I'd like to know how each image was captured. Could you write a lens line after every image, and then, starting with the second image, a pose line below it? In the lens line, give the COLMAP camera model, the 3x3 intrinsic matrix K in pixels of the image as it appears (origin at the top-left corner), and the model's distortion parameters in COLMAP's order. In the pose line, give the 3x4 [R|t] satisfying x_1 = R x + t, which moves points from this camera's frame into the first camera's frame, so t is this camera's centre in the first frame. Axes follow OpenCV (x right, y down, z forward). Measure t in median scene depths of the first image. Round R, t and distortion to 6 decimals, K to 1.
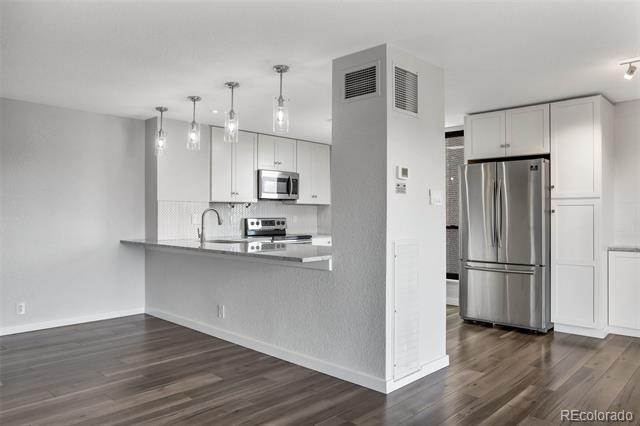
lens RADIAL K [[459.4, 0, 320.0], [0, 459.4, 213.0], [0, 0, 1]] dist [-0.004299, -0.000114]
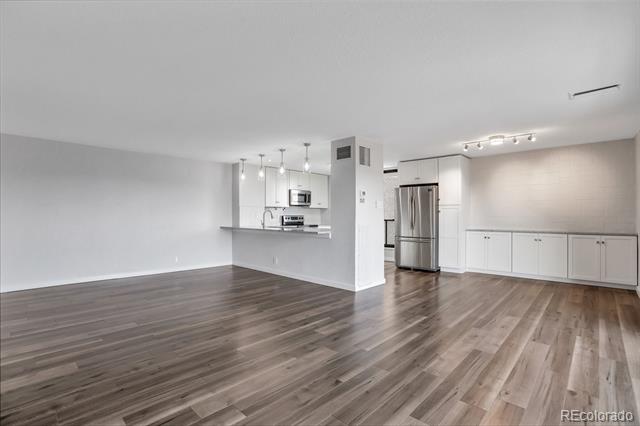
lens RADIAL K [[305.9, 0, 316.8], [0, 305.9, 213.0], [0, 0, 1]] dist [-0.059323, 0.011047]
pose [[0.999986, 0.000669, -0.005195, -0.022441], [-0.000693, 0.999989, -0.004555, 0.008530], [0.005192, 0.004559, 0.999976, -0.303719]]
